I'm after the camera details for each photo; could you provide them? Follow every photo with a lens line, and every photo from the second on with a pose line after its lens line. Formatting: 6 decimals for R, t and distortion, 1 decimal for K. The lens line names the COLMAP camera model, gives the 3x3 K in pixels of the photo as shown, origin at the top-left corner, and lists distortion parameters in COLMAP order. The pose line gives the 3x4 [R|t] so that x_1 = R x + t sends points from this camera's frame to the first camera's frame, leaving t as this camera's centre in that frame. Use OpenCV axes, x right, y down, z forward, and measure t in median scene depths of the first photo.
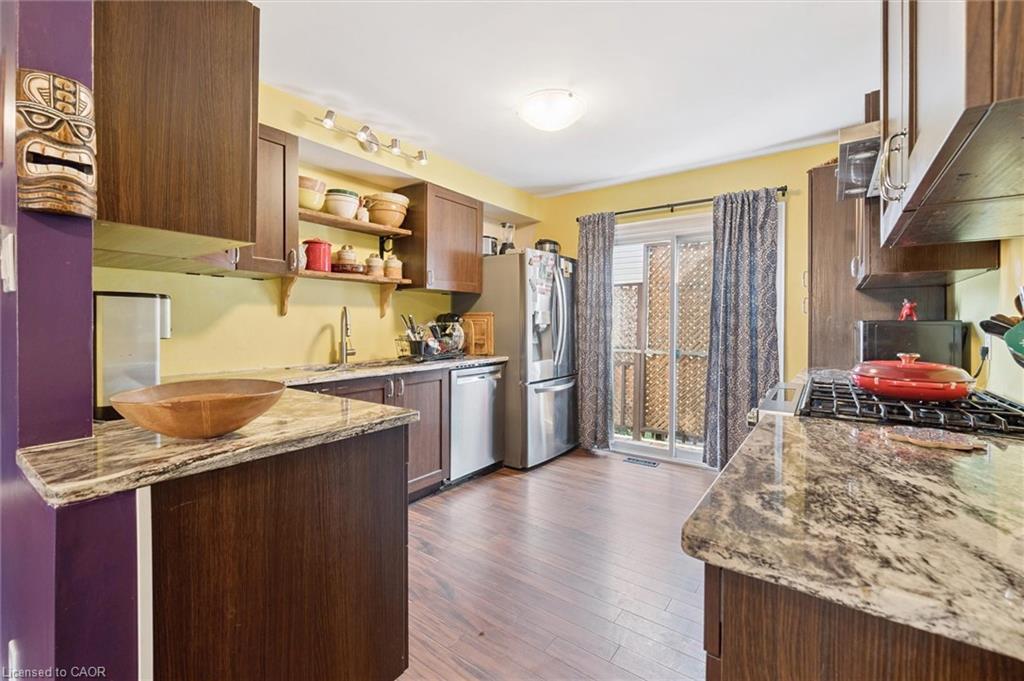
lens RADIAL K [[419.7, 0, 513.9], [0, 419.7, 326.6], [0, 0, 1]] dist [-0.003381, 0.000458]
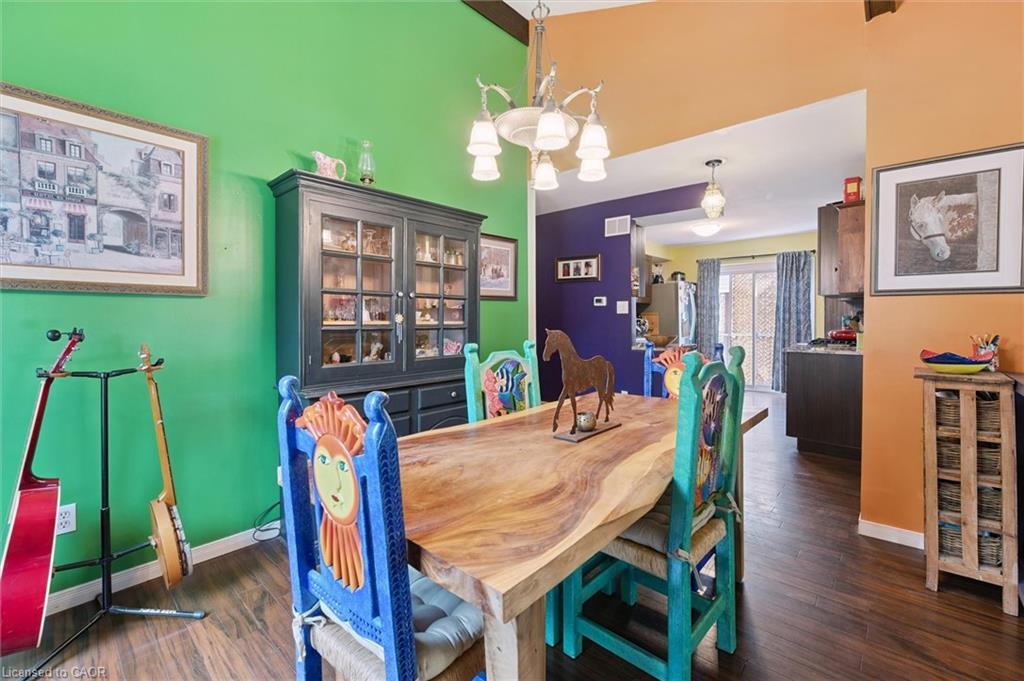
lens RADIAL K [[419.7, 0, 514.0], [0, 419.7, 322.8], [0, 0, 1]] dist [-0.003381, 0.000458]
pose [[0.995818, -0.008083, -0.090999, -0.588265], [0.008520, 0.999954, 0.004421, -0.003256], [0.090959, -0.005178, 0.995841, -1.094683]]
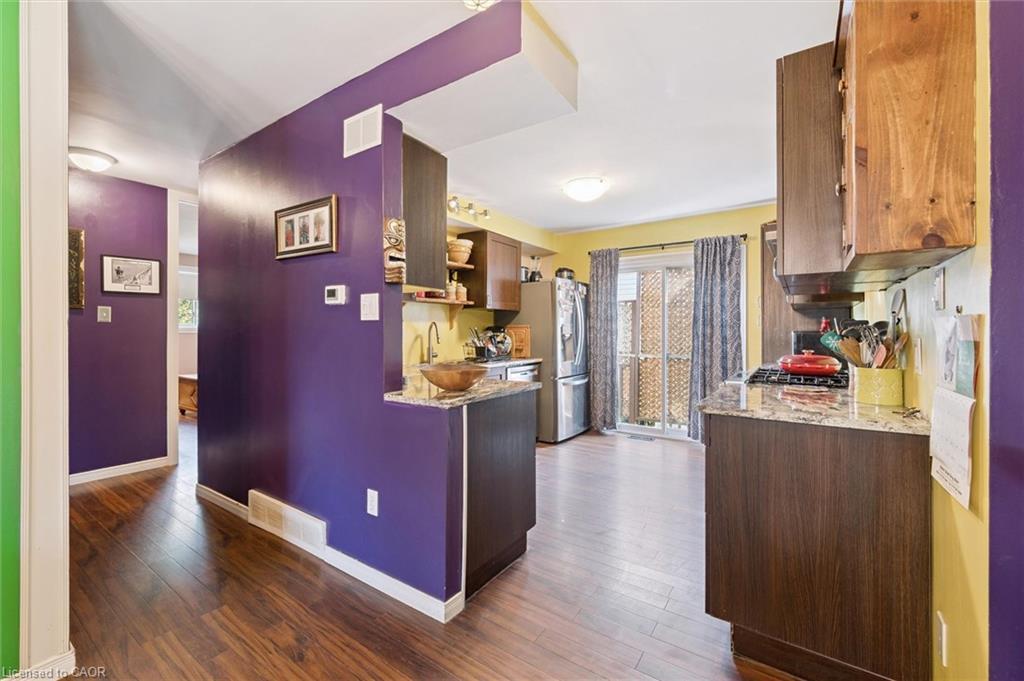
lens RADIAL K [[419.7, 0, 496.9], [0, 419.7, 331.2], [0, 0, 1]] dist [-0.003381, 0.000458]
pose [[0.999837, -0.003118, 0.017767, -0.192135], [0.003322, 0.999929, -0.011439, -0.000428], [-0.017730, 0.011496, 0.999777, -0.351092]]
